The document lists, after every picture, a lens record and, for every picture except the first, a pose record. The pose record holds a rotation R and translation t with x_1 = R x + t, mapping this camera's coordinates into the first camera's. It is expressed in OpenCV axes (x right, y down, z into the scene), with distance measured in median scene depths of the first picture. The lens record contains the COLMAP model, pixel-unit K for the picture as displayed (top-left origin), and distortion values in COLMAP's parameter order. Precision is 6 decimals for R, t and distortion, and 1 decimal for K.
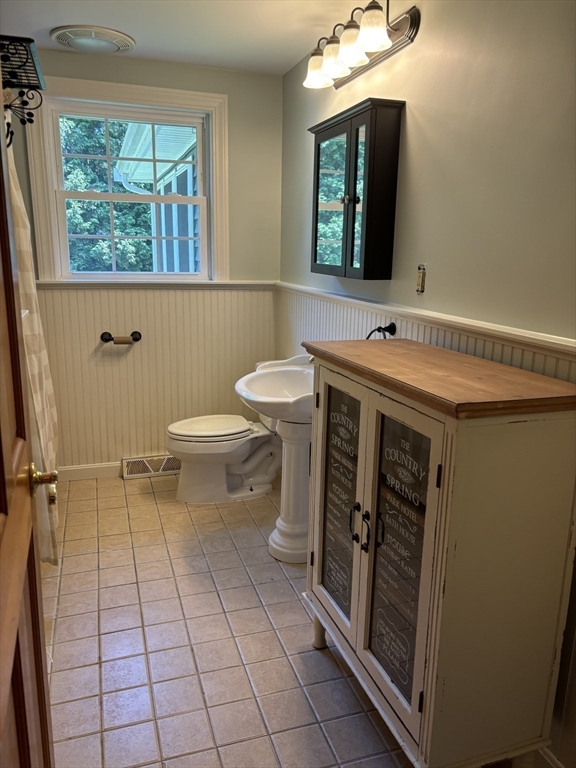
lens RADIAL K [[587.5, 0, 287.7], [0, 587.5, 385.5], [0, 0, 1]] dist [0.065495, -0.095956]
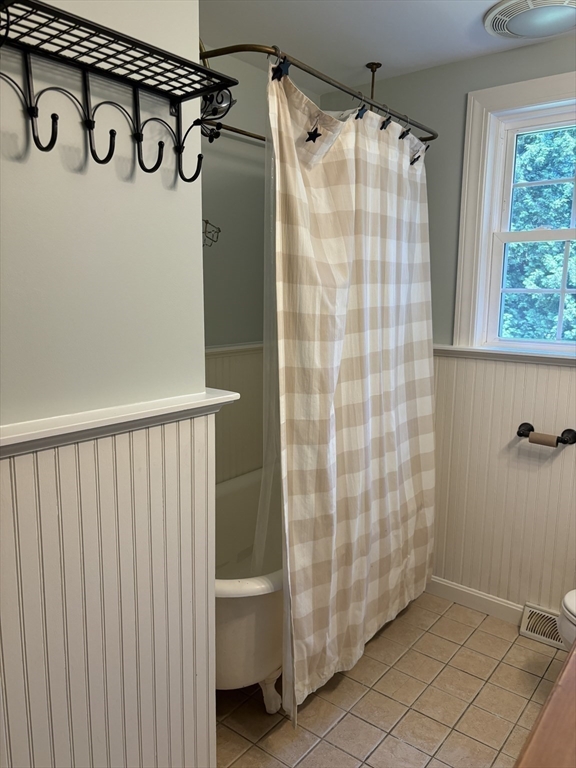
lens RADIAL K [[587.5, 0, 287.7], [0, 587.5, 385.5], [0, 0, 1]] dist [0.065495, -0.095956]
pose [[0.552829, 0.130384, -0.823031, 0.114725], [-0.199190, 0.979727, 0.021412, -0.093239], [0.809137, 0.152102, 0.567593, 0.358300]]
